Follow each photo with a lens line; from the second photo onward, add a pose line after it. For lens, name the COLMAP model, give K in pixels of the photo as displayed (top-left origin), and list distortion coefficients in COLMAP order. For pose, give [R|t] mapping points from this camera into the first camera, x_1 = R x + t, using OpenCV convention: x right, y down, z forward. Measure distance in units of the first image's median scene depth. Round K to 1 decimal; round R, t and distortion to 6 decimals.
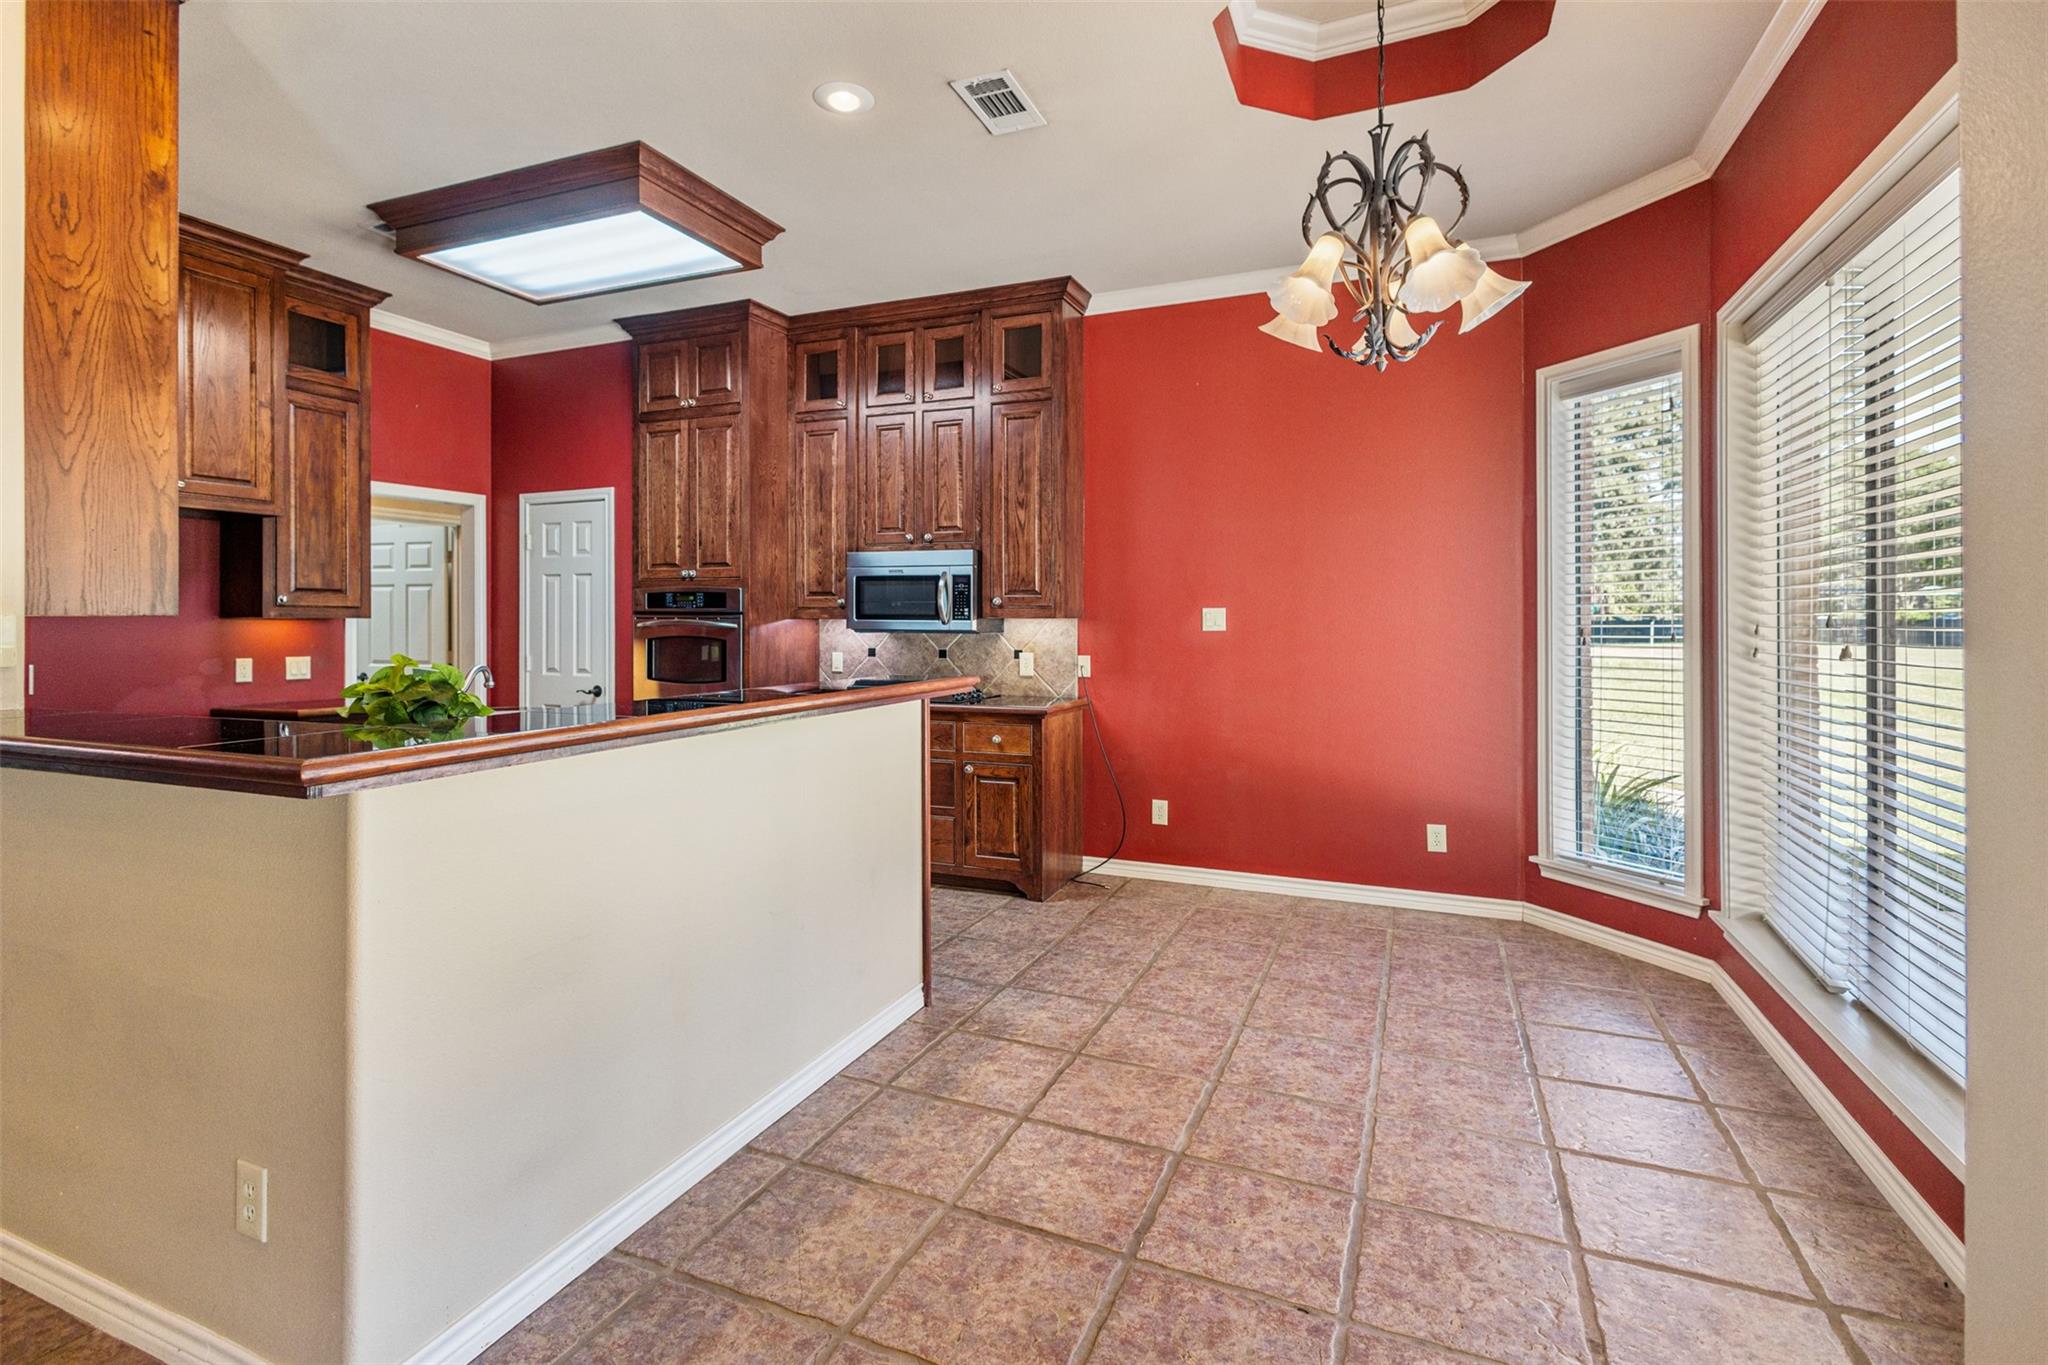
lens RADIAL K [[1015.2, 0, 1076.6], [0, 1015.2, 619.4], [0, 0, 1]] dist [0.013084, -0.002318]
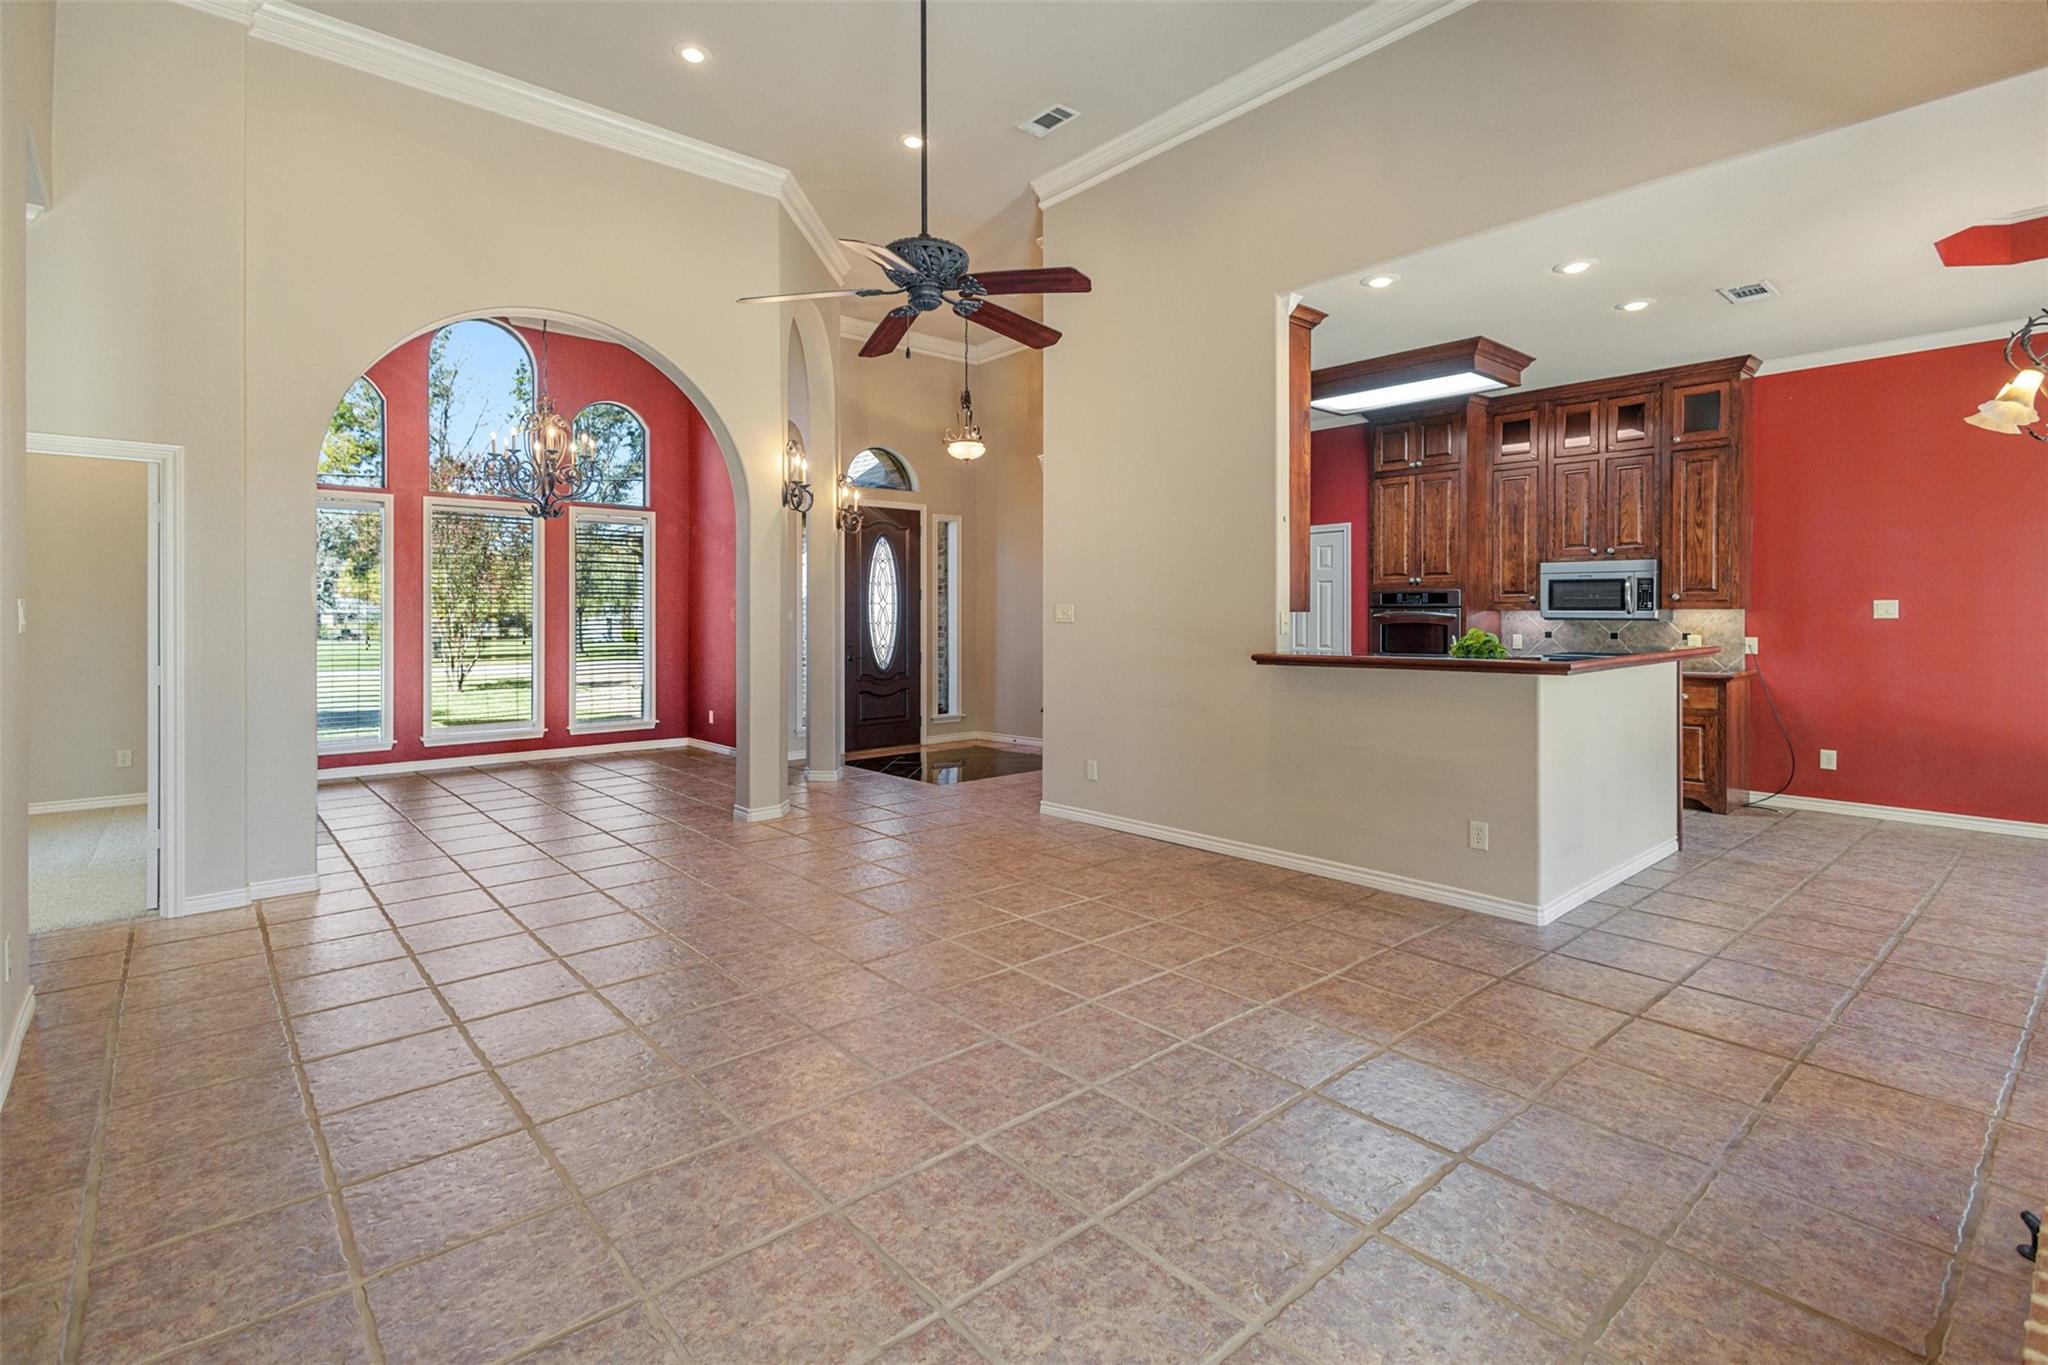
lens RADIAL K [[1015.2, 0, 1005.5], [0, 1015.2, 627.5], [0, 0, 1]] dist [0.013084, -0.002318]
pose [[0.893701, 0.005870, -0.448625, -0.256621], [-0.003470, 0.999975, 0.006170, 0.017319], [0.448650, -0.003957, 0.893699, -0.598302]]
